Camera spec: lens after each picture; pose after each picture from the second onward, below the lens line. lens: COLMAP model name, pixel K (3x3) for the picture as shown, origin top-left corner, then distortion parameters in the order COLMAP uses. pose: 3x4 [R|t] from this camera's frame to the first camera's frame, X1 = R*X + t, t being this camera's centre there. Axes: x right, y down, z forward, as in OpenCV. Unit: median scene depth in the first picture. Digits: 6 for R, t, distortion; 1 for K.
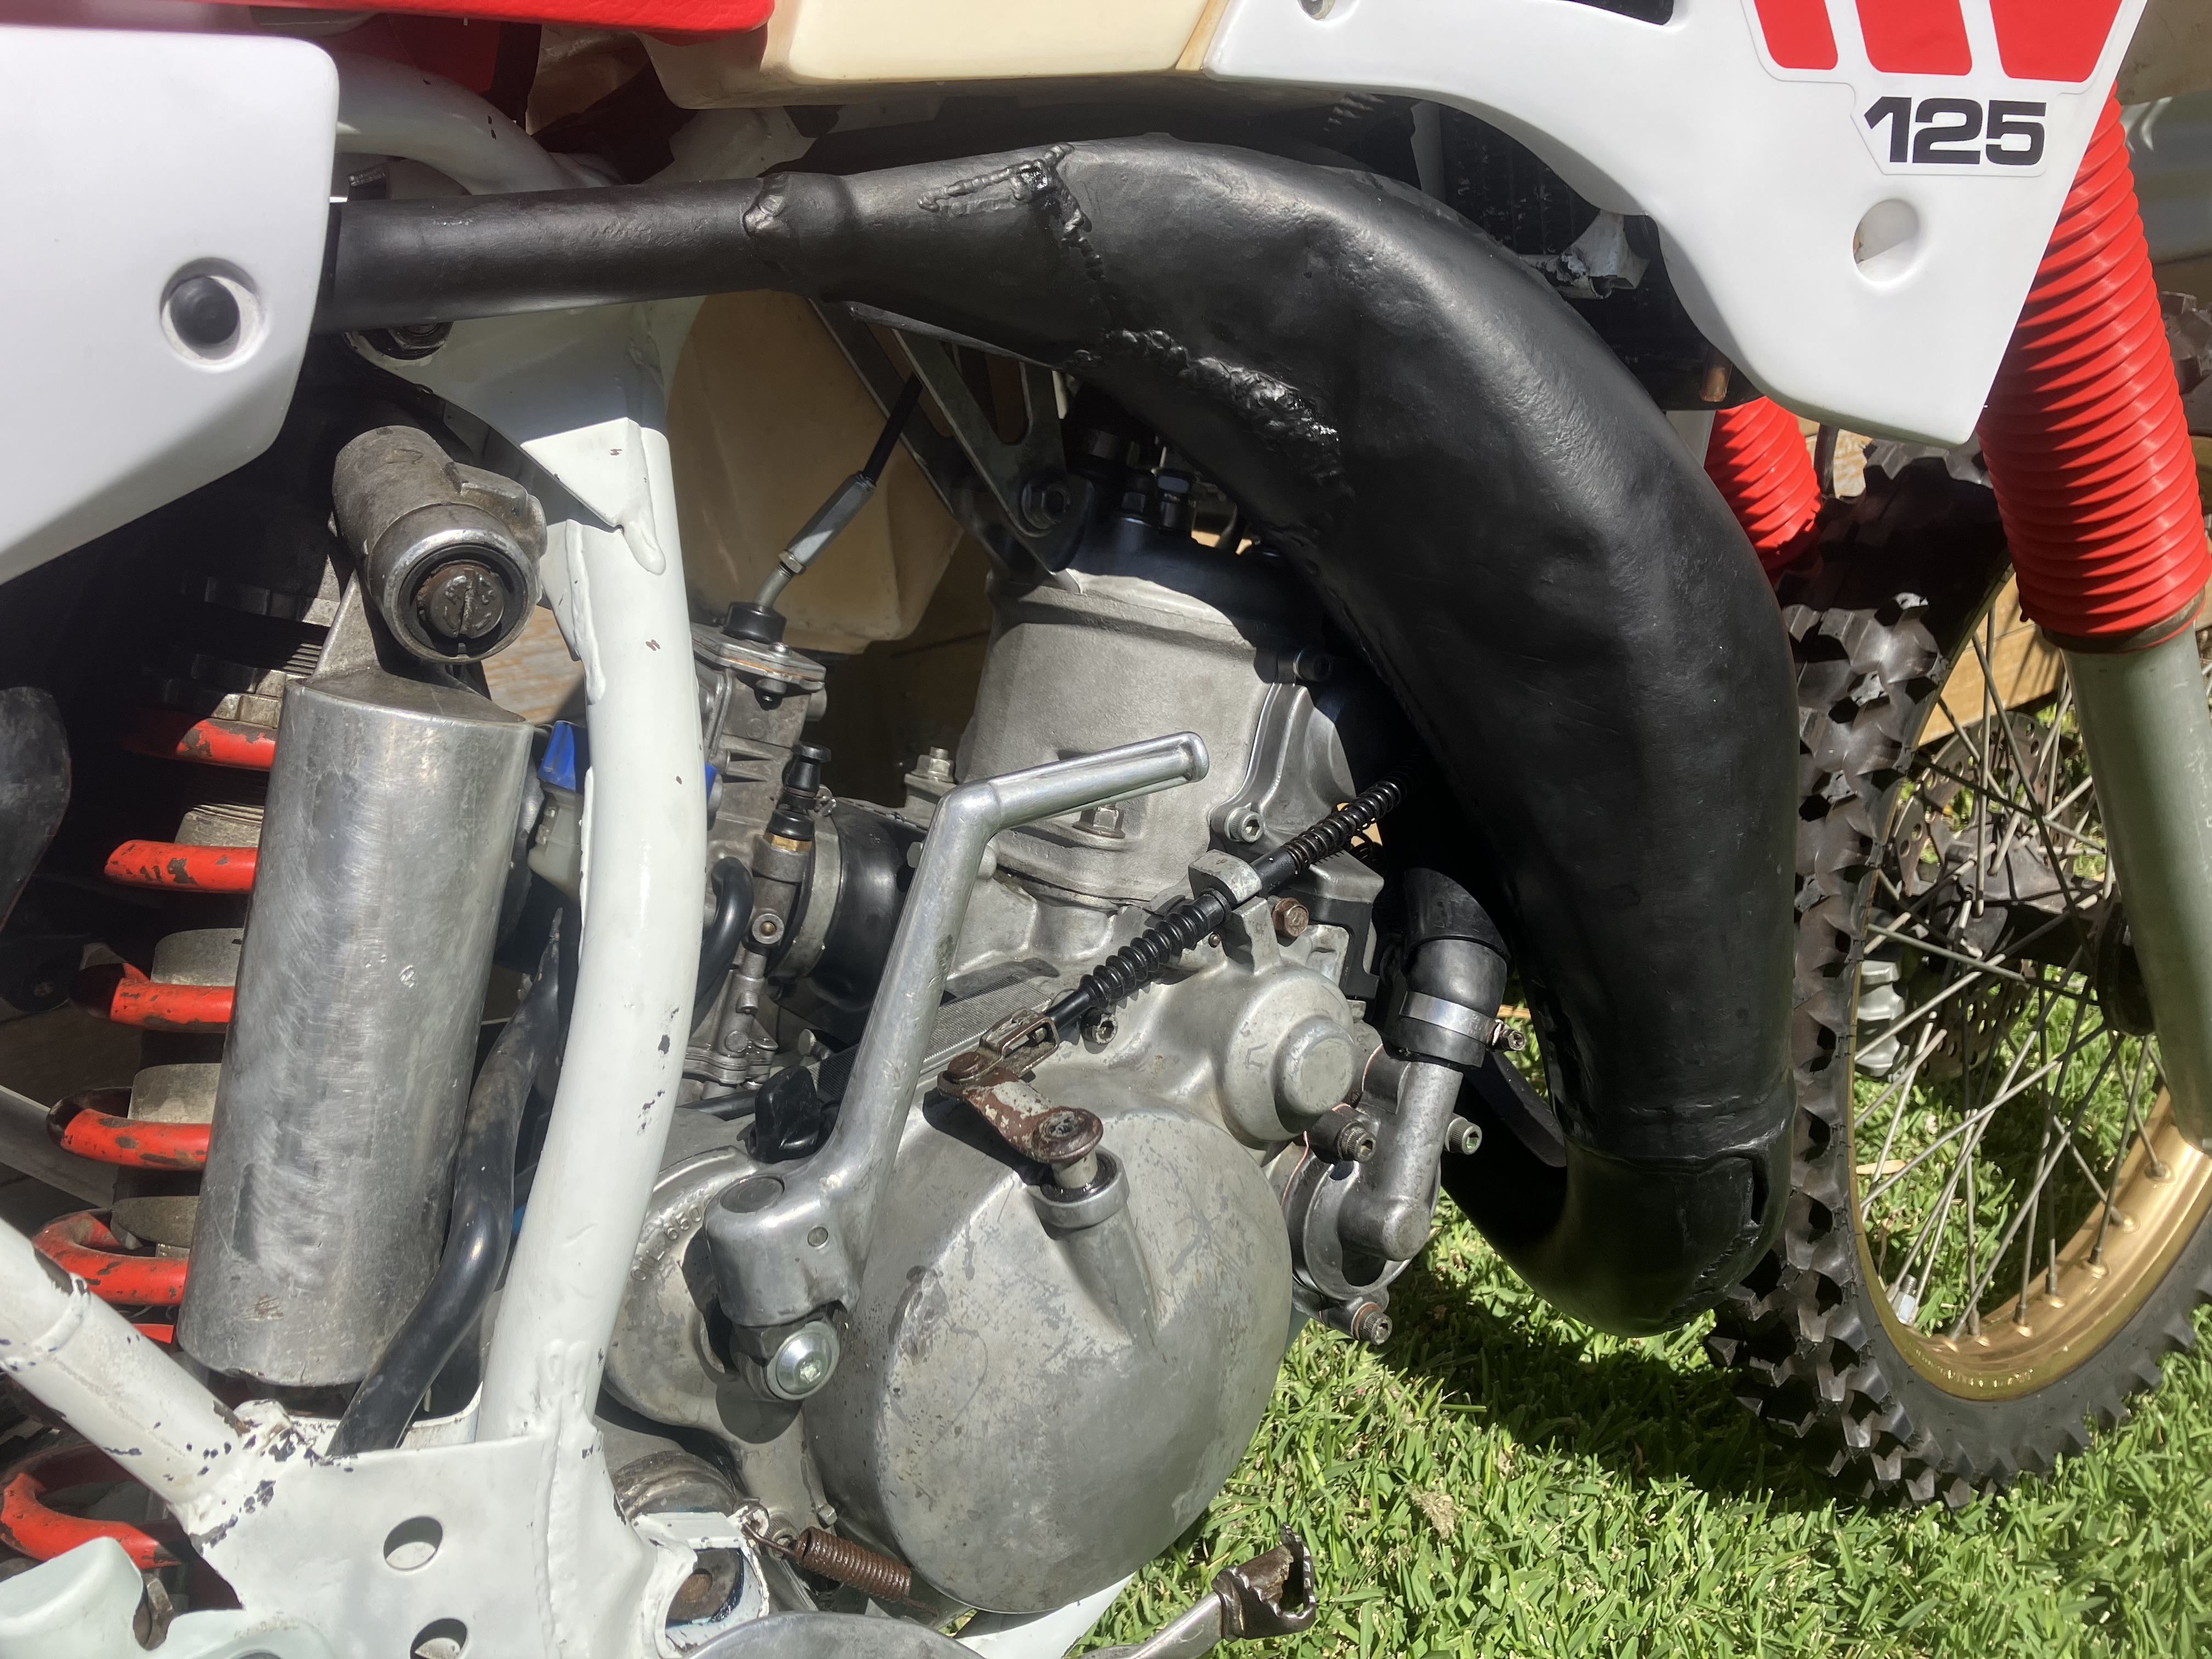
lens RADIAL K [[1853.1, 0, 1106.0], [0, 1853.1, 829.5], [0, 0, 1]] dist [0.004260, 0.001394]
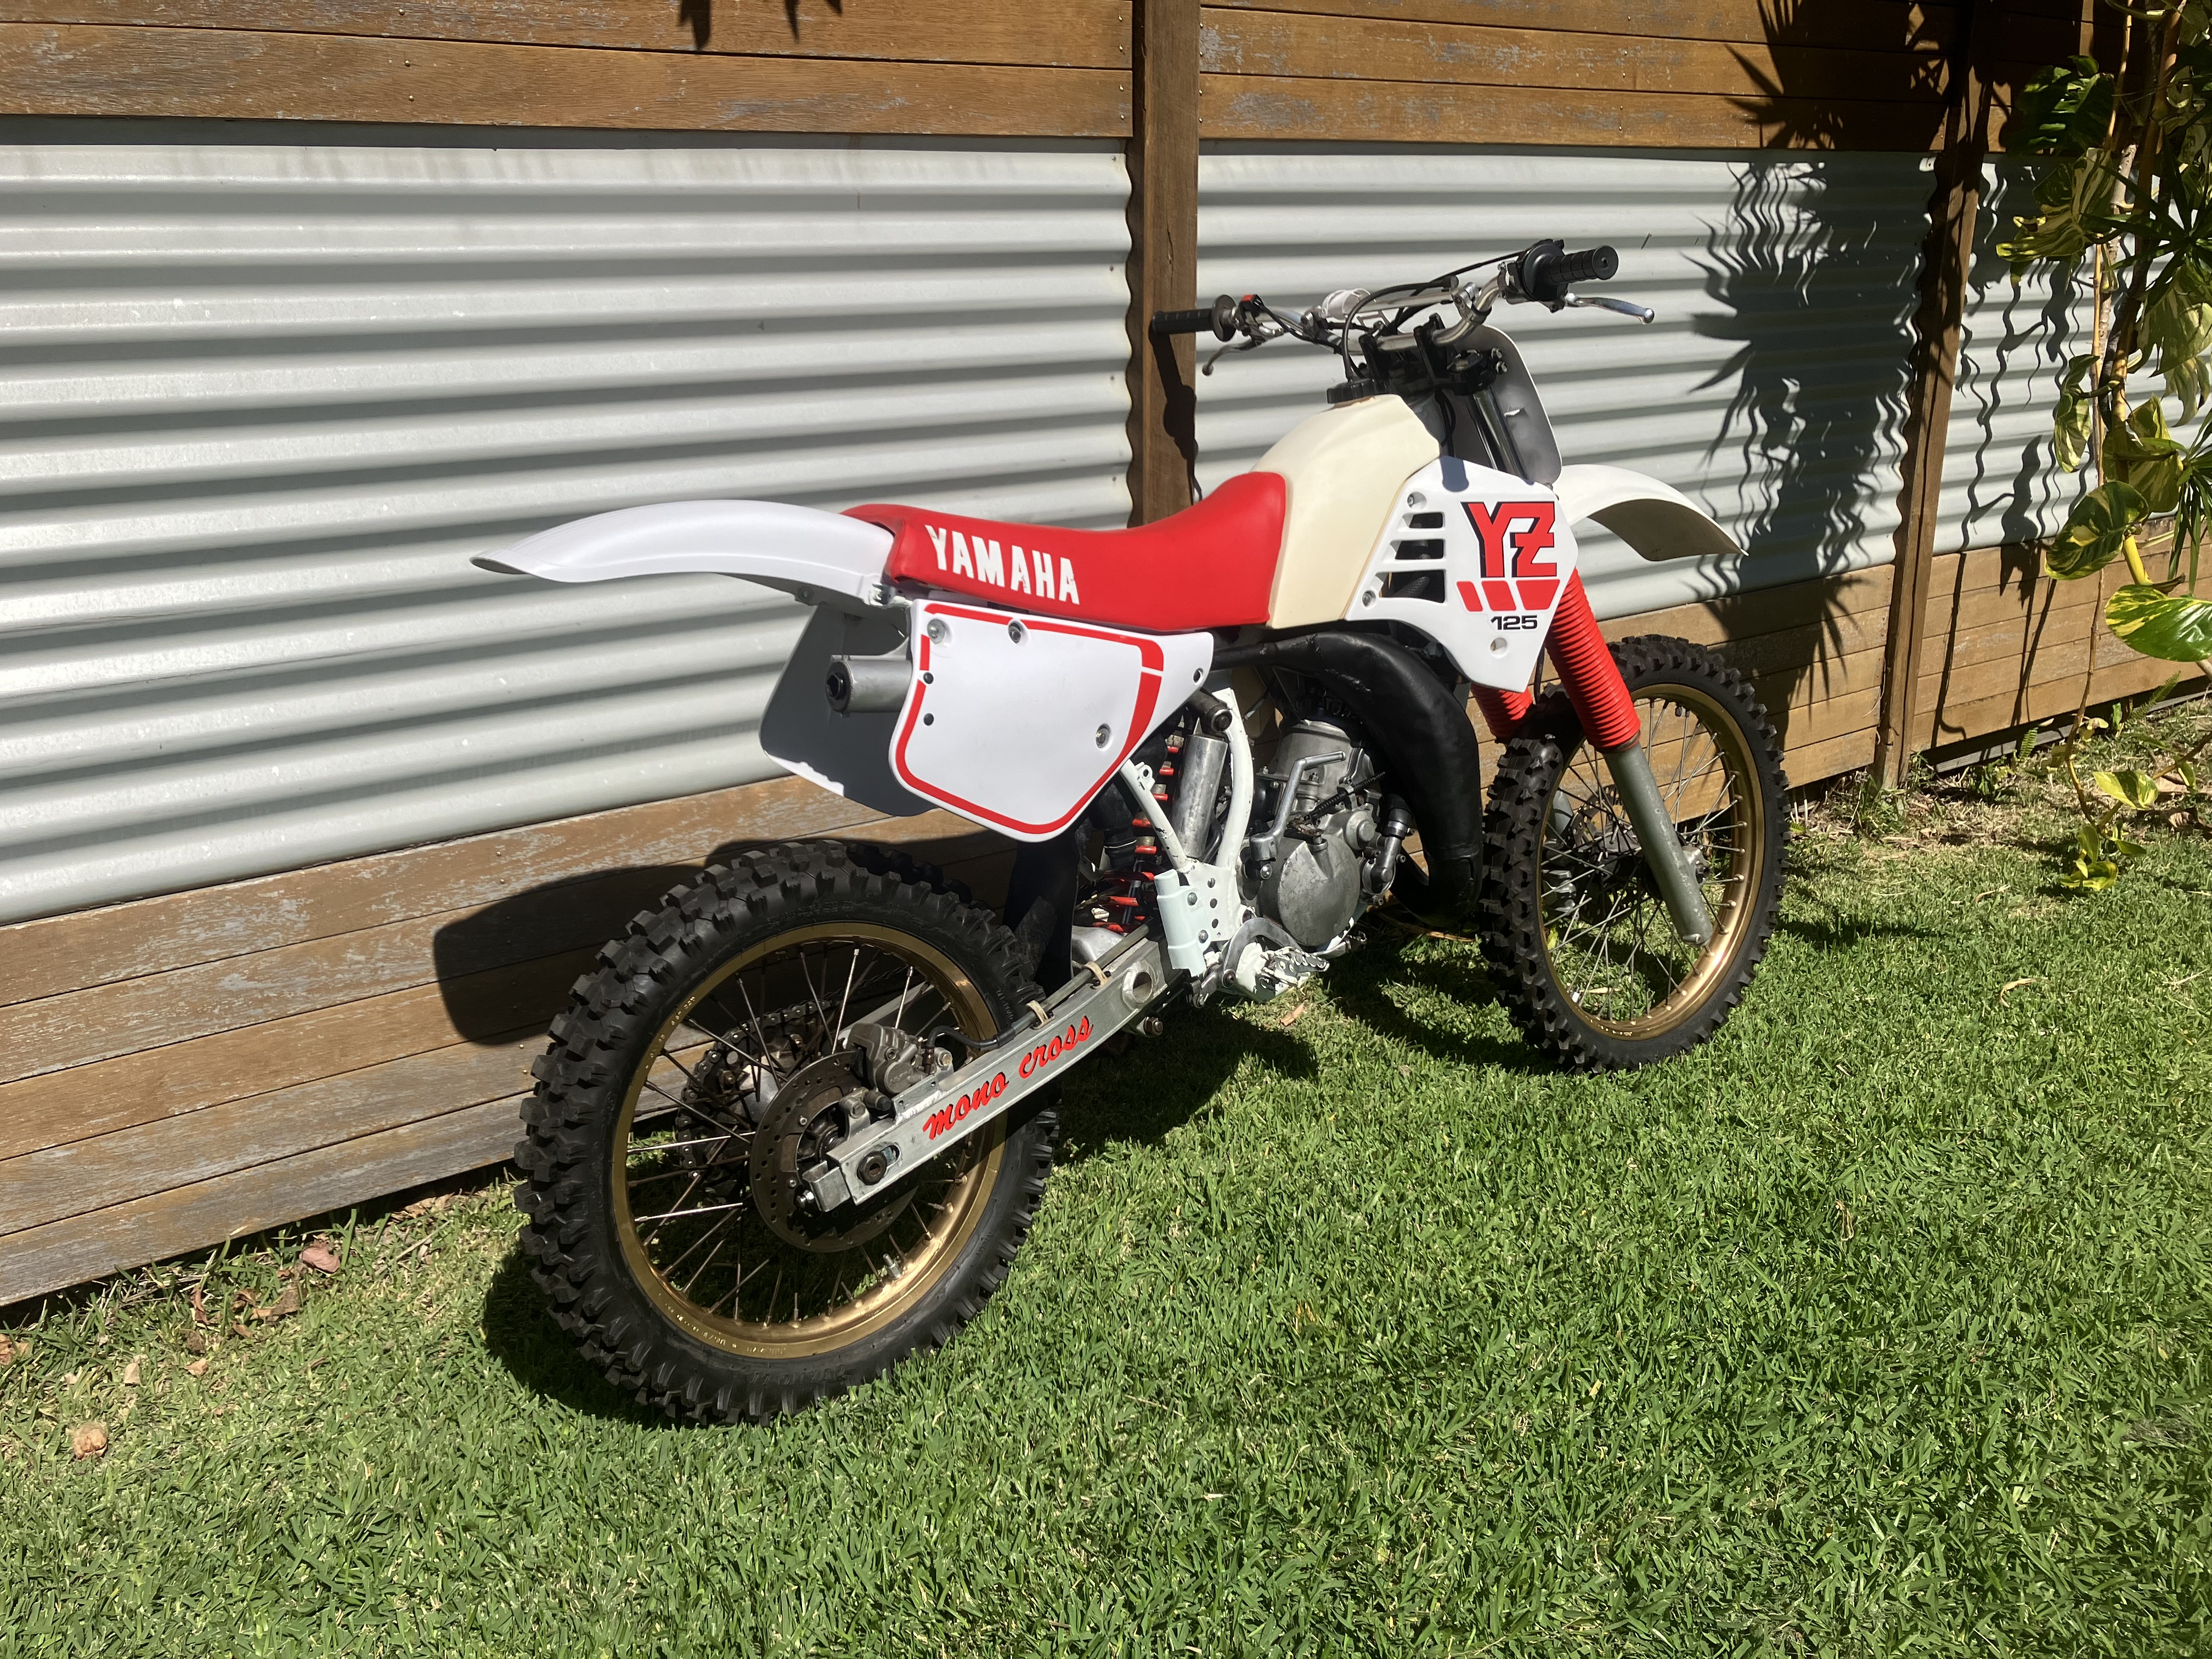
lens RADIAL K [[1816.1, 0, 1076.4], [0, 1816.1, 827.1], [0, 0, 1]] dist [0.065260, 0.002160]
pose [[0.999680, 0.014154, -0.020967, -0.480707], [-0.016177, 0.994884, -0.099722, 0.555262], [0.019448, 0.100030, 0.994794, -3.291870]]
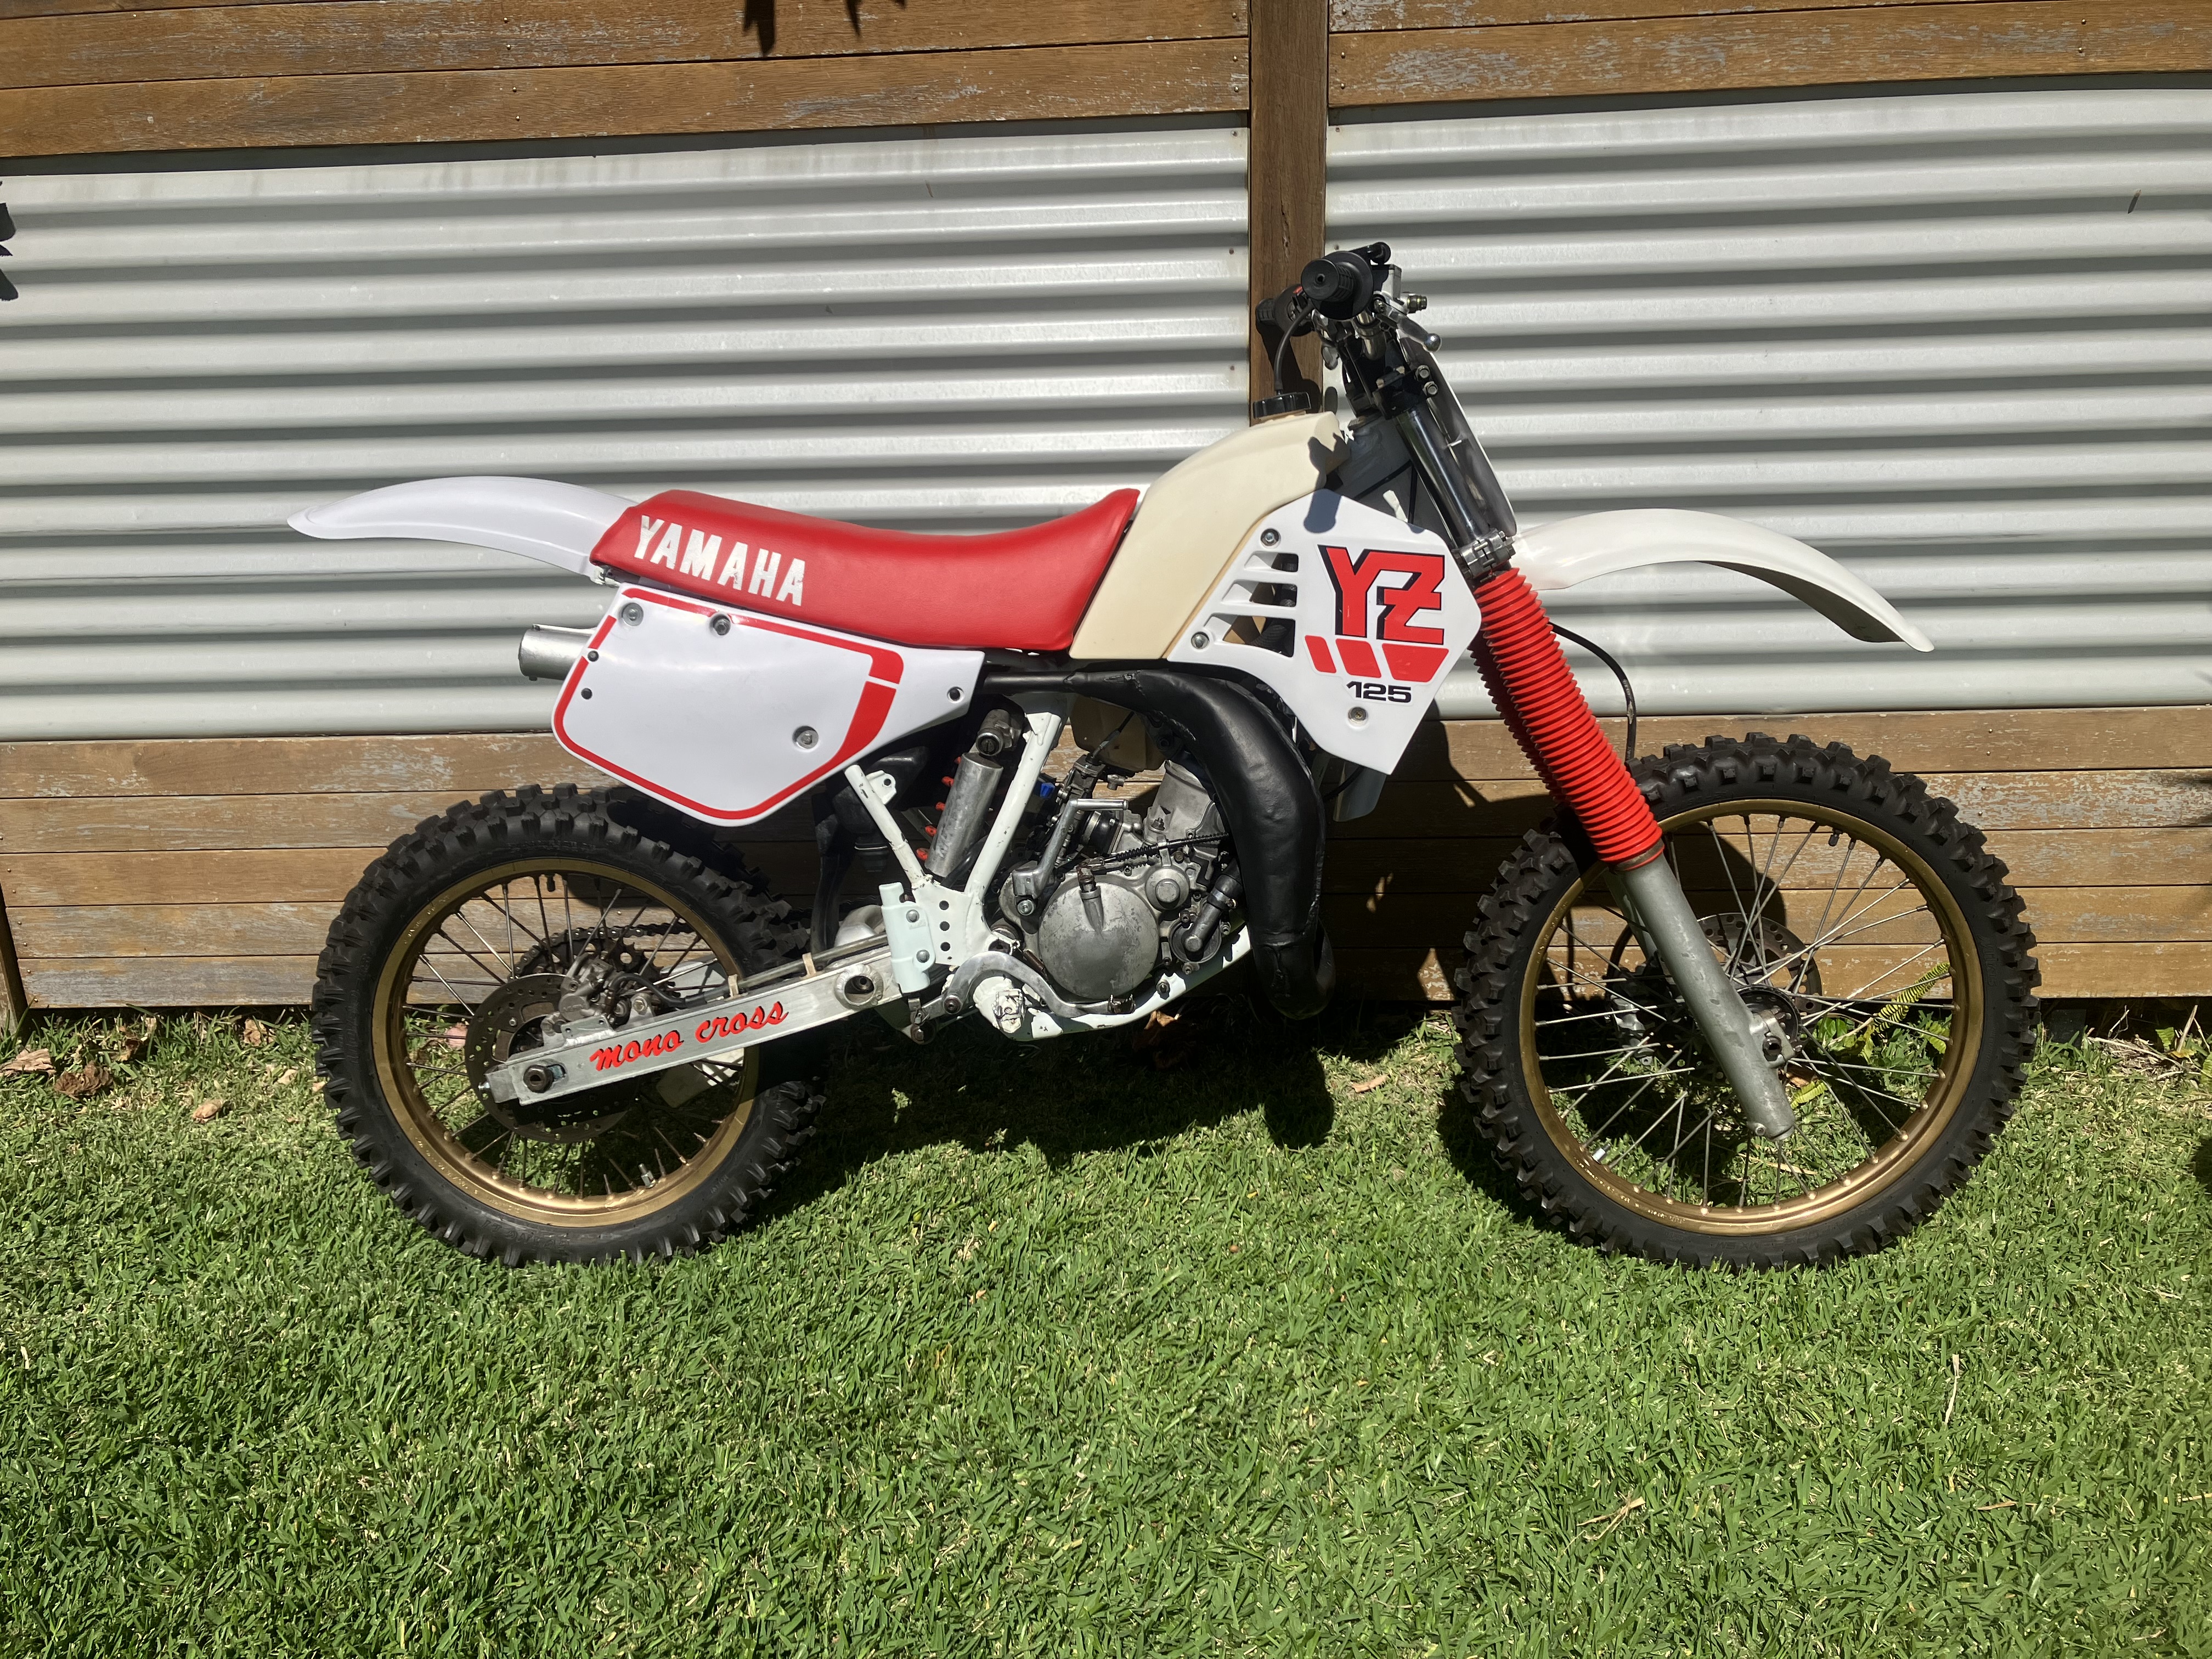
lens RADIAL K [[1805.1, 0, 1106.0], [0, 1805.1, 829.5], [0, 0, 1]] dist [0.045682, 0.008758]
pose [[0.769642, 0.214411, -0.601397, 2.312164], [-0.241287, 0.969750, 0.036948, -0.113833], [0.591127, 0.116672, 0.798095, -2.211130]]
